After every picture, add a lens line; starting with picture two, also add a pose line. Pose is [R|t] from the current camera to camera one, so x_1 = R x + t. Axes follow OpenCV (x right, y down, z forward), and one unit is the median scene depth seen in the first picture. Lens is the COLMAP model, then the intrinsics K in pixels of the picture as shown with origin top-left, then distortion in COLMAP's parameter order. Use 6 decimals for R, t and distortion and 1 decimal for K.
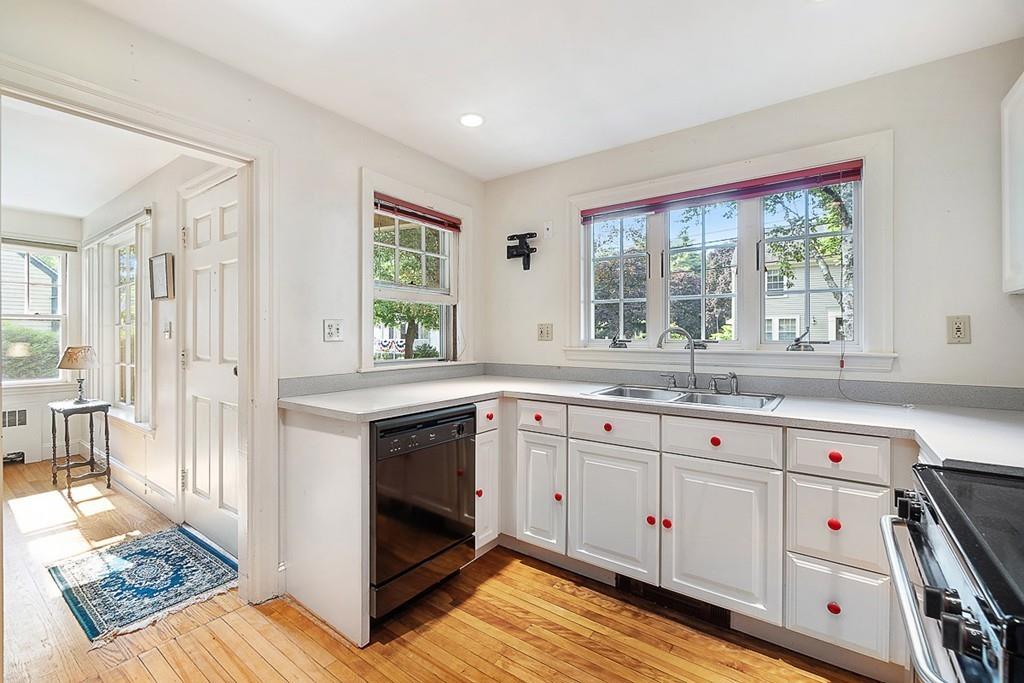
lens RADIAL K [[437.2, 0, 506.4], [0, 437.2, 337.8], [0, 0, 1]] dist [-0.000460, -0.000136]
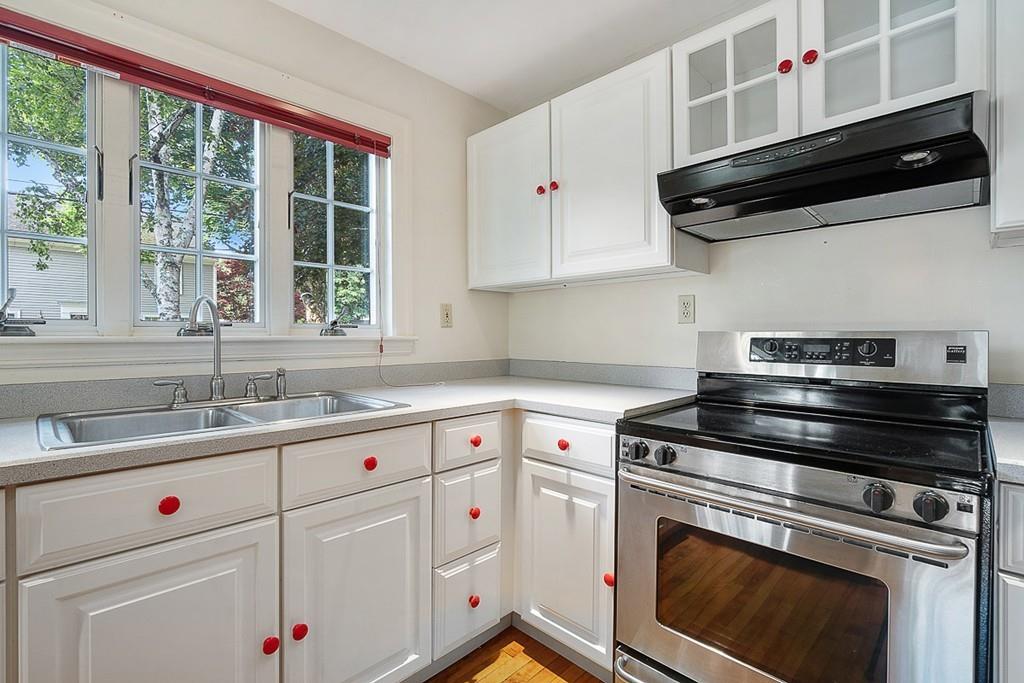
lens RADIAL K [[471.7, 0, 507.0], [0, 471.7, 339.0], [0, 0, 1]] dist [-0.011751, -0.000008]
pose [[0.146051, -0.004796, 0.989265, -0.205667], [0.006977, 0.999968, 0.003818, 0.041328], [-0.989252, 0.006344, 0.146080, 0.662175]]
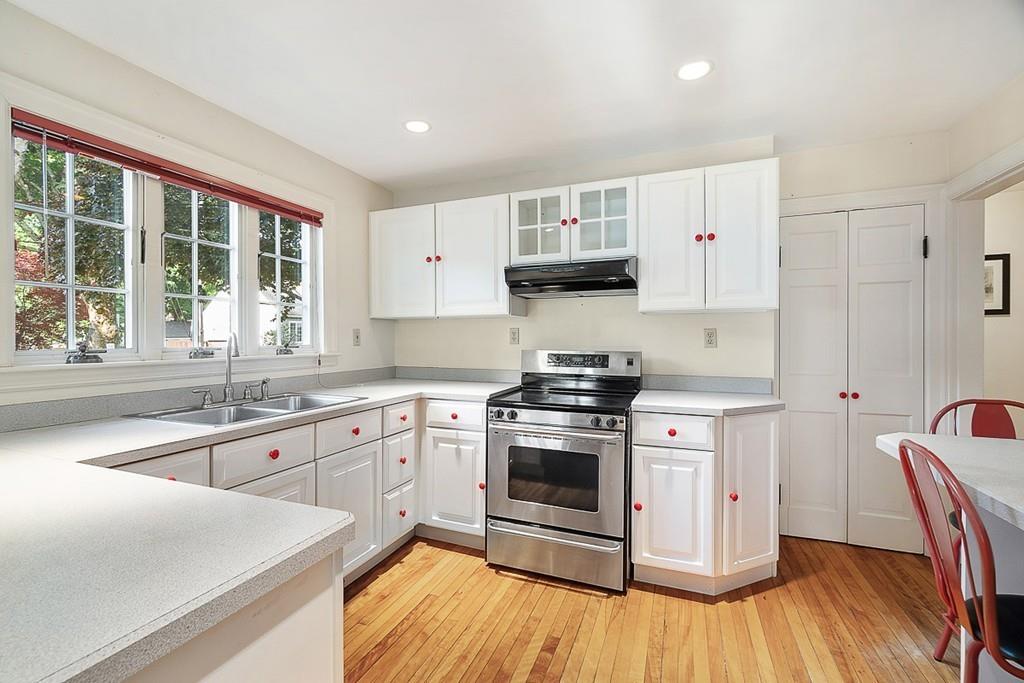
lens RADIAL K [[437.2, 0, 506.4], [0, 437.2, 337.8], [0, 0, 1]] dist [-0.000460, -0.000136]
pose [[-0.249796, 0.002325, 0.968296, -0.748131], [0.005796, 0.999983, -0.000906, -0.012290], [-0.968281, 0.005386, -0.249805, 0.875489]]
